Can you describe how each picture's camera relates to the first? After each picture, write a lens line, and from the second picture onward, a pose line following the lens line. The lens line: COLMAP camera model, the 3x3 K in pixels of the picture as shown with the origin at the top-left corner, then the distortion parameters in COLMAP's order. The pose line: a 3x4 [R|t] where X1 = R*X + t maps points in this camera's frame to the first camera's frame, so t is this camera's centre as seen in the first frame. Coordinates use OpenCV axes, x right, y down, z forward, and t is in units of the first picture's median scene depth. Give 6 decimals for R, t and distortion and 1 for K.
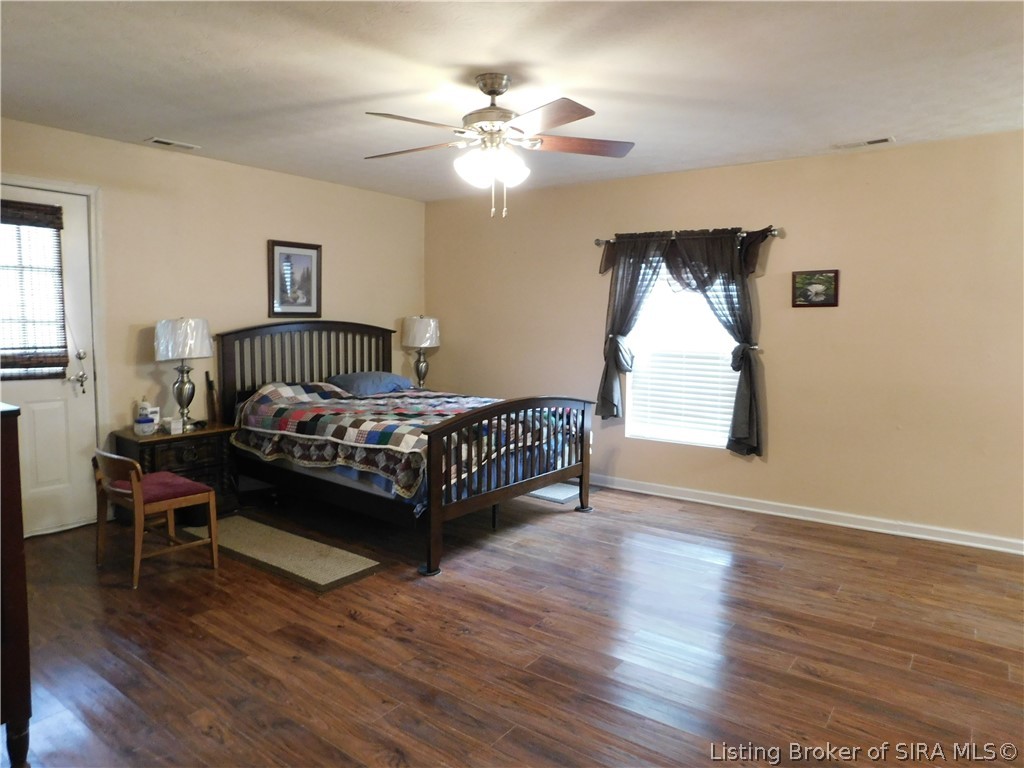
lens RADIAL K [[672.1, 0, 512.0], [0, 672.1, 384.0], [0, 0, 1]] dist [-0.074602, 0.049745]
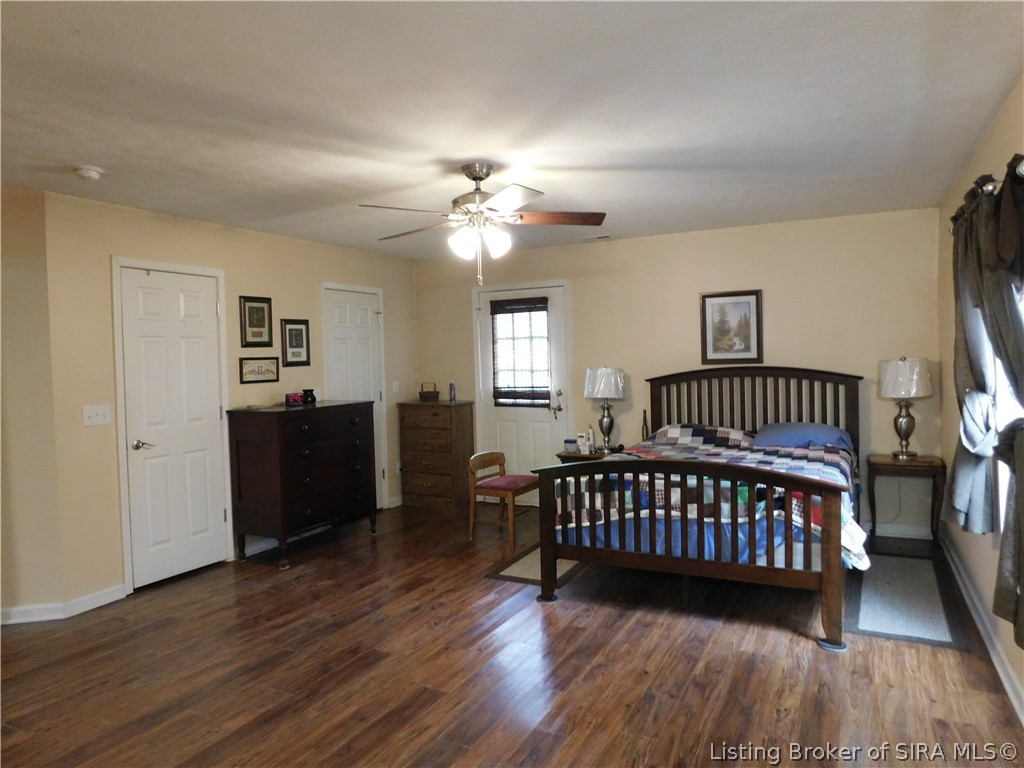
lens RADIAL K [[672.1, 0, 512.0], [0, 672.1, 384.0], [0, 0, 1]] dist [-0.074602, 0.049745]
pose [[0.151326, 0.018784, -0.988305, 0.868707], [-0.070389, 0.997486, 0.008181, -0.071361], [0.985975, 0.068328, 0.152267, 0.687135]]
